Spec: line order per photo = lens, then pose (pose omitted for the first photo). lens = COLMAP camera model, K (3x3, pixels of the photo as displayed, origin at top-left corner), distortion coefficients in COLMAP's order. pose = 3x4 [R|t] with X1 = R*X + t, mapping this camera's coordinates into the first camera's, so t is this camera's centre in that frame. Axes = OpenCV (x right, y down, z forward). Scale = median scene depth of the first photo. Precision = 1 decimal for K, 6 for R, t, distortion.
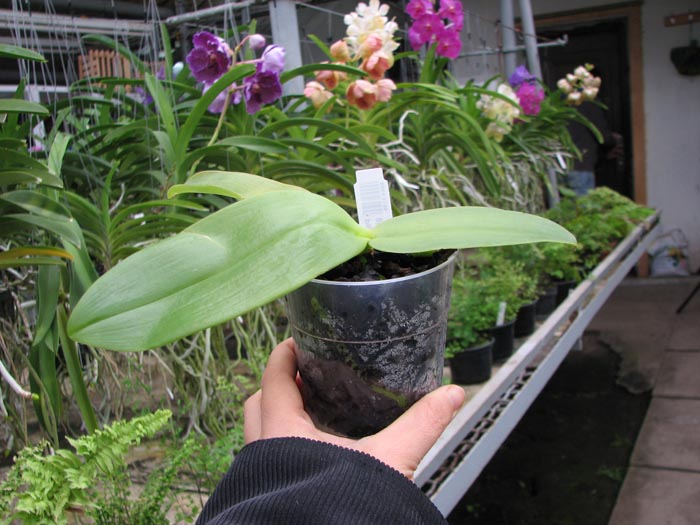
lens RADIAL K [[757.1, 0, 339.8], [0, 757.1, 280.9], [0, 0, 1]] dist [-0.203815, 0.296951]
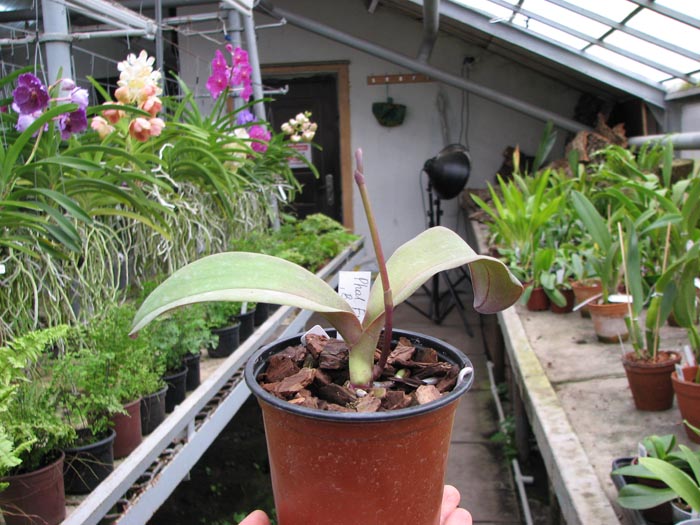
lens RADIAL K [[757.1, 0, 339.8], [0, 757.1, 280.9], [0, 0, 1]] dist [-0.203815, 0.296951]
pose [[0.930971, 0.002796, 0.365083, -0.087119], [0.014458, 0.998904, -0.044520, 0.052662], [-0.364807, 0.046725, 0.929910, -0.218709]]
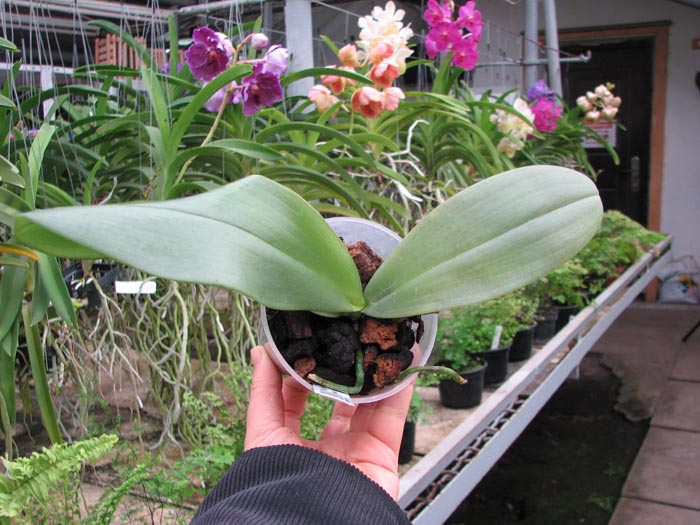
lens RADIAL K [[757.1, 0, 339.8], [0, 757.1, 280.9], [0, 0, 1]] dist [-0.203815, 0.296951]
pose [[0.997345, 0.071812, -0.012108, 0.016290], [-0.071784, 0.997416, 0.002737, -0.014109], [0.012273, -0.001860, 0.999923, 0.024829]]
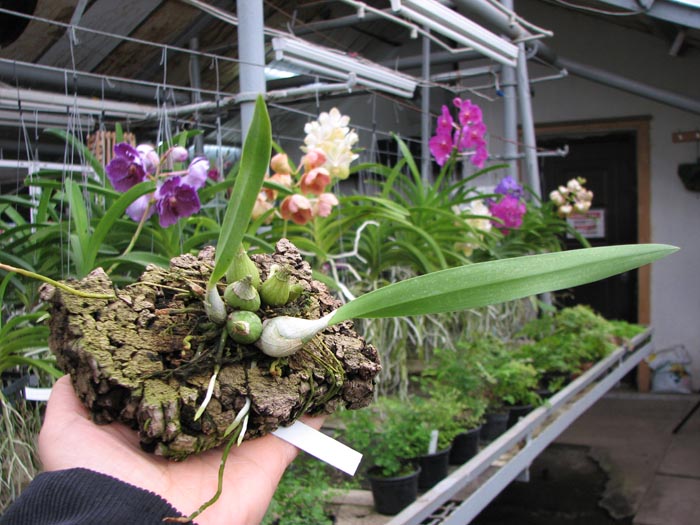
lens RADIAL K [[757.1, 0, 339.8], [0, 757.1, 280.9], [0, 0, 1]] dist [-0.203815, 0.296951]
pose [[0.996885, 0.070710, -0.034931, 0.094847], [-0.074135, 0.991259, -0.109131, -0.038568], [0.026909, 0.111380, 0.993413, 0.019022]]
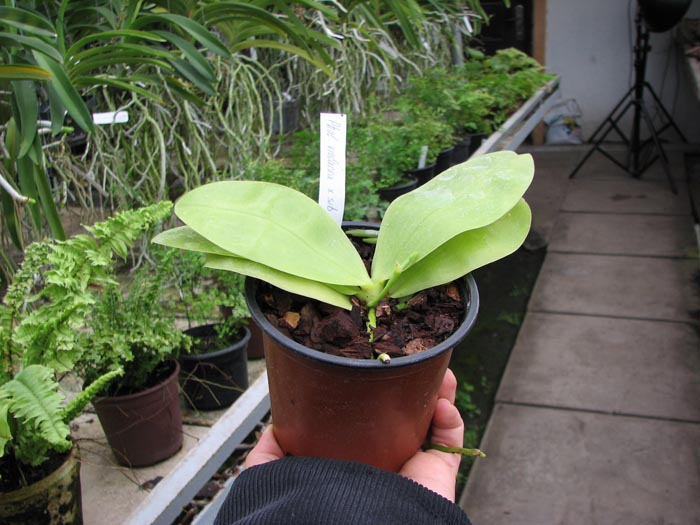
lens RADIAL K [[757.1, 0, 339.8], [0, 757.1, 280.9], [0, 0, 1]] dist [-0.203815, 0.296951]
pose [[0.990072, -0.018343, 0.139357, -0.045446], [-0.004926, 0.986311, 0.164820, 0.034938], [-0.140473, -0.163870, 0.976429, -0.048513]]
